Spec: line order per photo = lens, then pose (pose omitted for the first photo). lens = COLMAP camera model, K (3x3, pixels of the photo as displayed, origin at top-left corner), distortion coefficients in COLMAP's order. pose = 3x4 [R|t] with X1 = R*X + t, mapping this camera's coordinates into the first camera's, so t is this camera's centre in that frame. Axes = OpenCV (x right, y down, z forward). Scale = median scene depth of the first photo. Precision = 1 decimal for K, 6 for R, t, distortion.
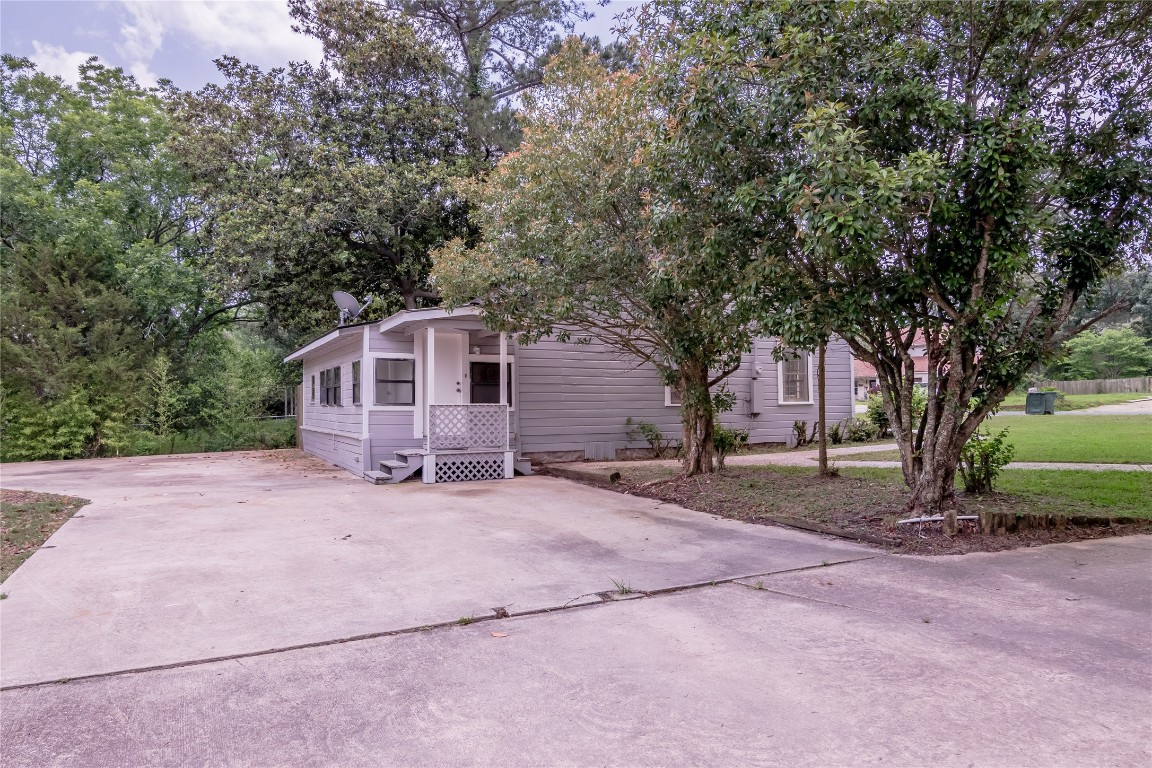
lens RADIAL K [[733.3, 0, 576.0], [0, 733.3, 384.0], [0, 0, 1]] dist [-0.046822, 0.095553]
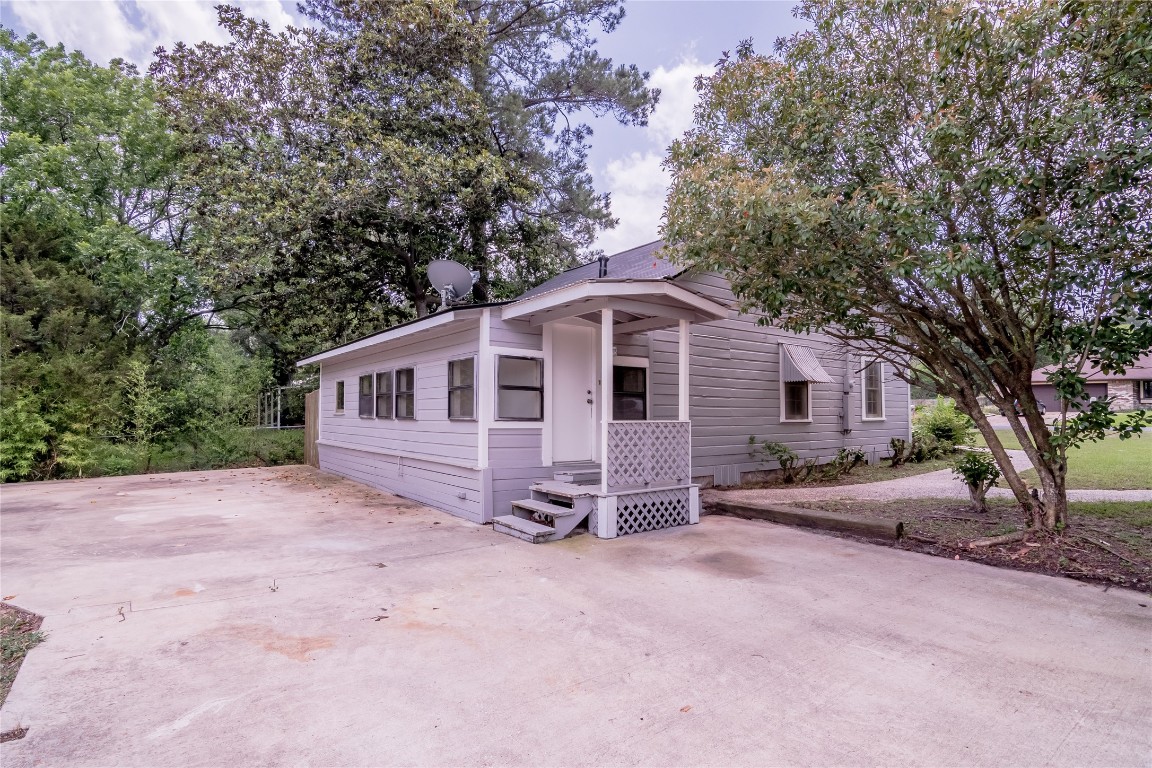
lens RADIAL K [[573.5, 0, 581.3], [0, 573.5, 405.0], [0, 0, 1]] dist [-0.000967, -0.000306]
pose [[0.986067, 0.013100, 0.165829, -0.191435], [-0.014931, 0.999840, 0.009801, 0.004576], [-0.165674, -0.012140, 0.986106, 0.291623]]
